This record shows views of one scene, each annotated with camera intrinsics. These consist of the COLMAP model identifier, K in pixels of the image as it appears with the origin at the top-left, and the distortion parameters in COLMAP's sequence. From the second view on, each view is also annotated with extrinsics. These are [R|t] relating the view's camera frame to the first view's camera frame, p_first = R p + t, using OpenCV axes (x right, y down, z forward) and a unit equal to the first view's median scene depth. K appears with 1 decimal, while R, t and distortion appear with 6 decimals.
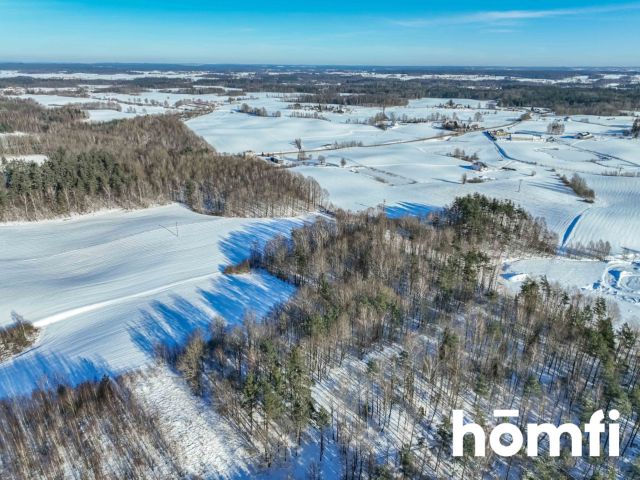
lens RADIAL K [[449.5, 0, 319.1], [0, 449.5, 238.4], [0, 0, 1]] dist [-0.004127, 0.021307]
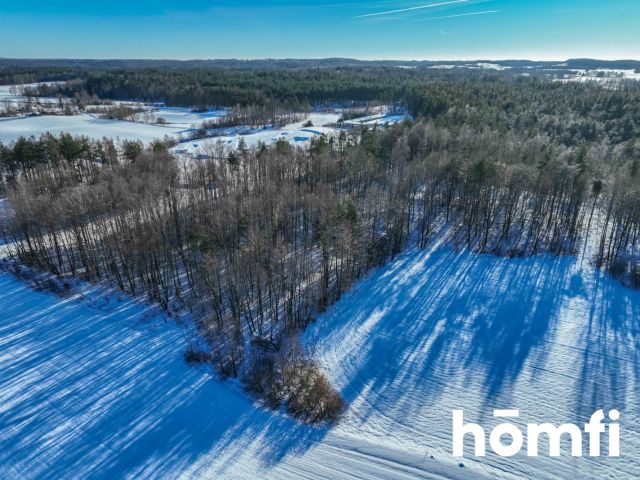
lens RADIAL K [[449.5, 0, 319.5], [0, 449.5, 239.3], [0, 0, 1]] dist [-0.004127, 0.021307]
pose [[-0.300218, -0.360486, 0.883130, -0.145421], [0.339279, 0.824938, 0.452070, -0.051464], [-0.891492, 0.435348, -0.125356, 0.343209]]
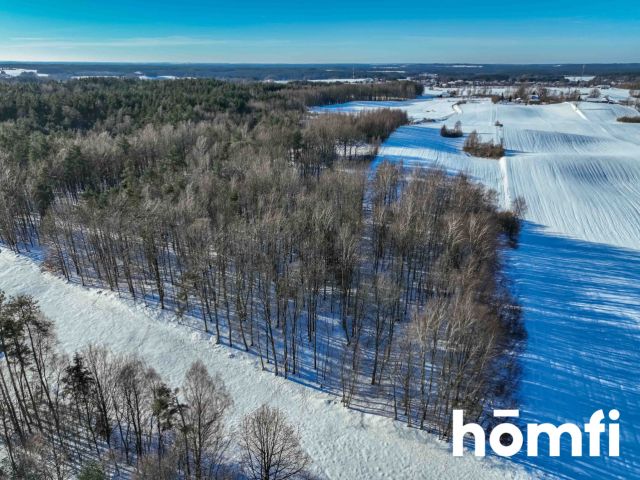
lens RADIAL K [[449.5, 0, 319.5], [0, 449.5, 237.5], [0, 0, 1]] dist [-0.004127, 0.021307]
pose [[-0.880192, 0.164731, -0.445112, 0.113257], [-0.178285, 0.754396, 0.631745, -0.092017], [0.439859, 0.635414, -0.634645, 0.453762]]
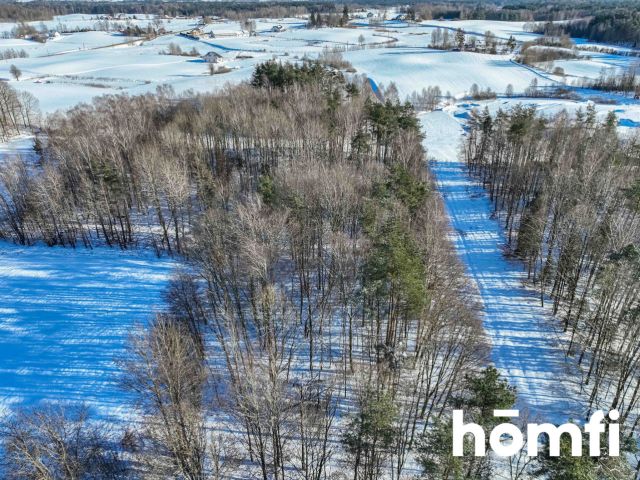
lens RADIAL K [[449.5, 0, 319.6], [0, 449.5, 240.5], [0, 0, 1]] dist [-0.004127, 0.021307]
pose [[0.750925, -0.324083, 0.575397, -0.049373], [0.245454, 0.945852, 0.212405, 0.018362], [-0.613077, -0.018267, 0.789812, 0.166481]]
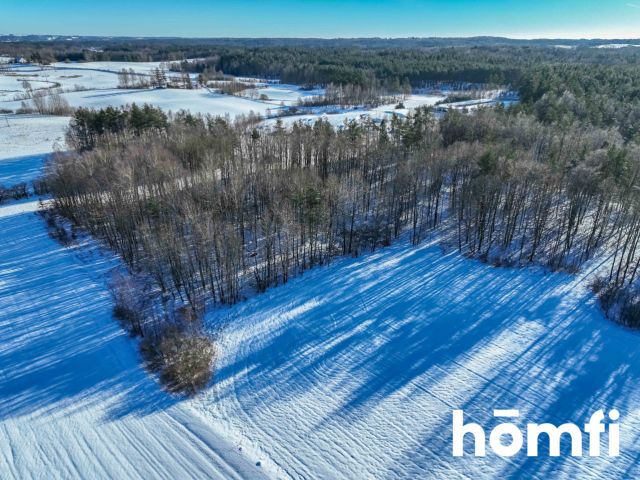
lens RADIAL K [[449.5, 0, 319.1], [0, 449.5, 241.1], [0, 0, 1]] dist [-0.004127, 0.021307]
pose [[-0.002493, -0.417531, 0.908659, -0.151197], [0.356325, 0.848648, 0.390934, -0.031523], [-0.934359, 0.324752, 0.146661, 0.292457]]
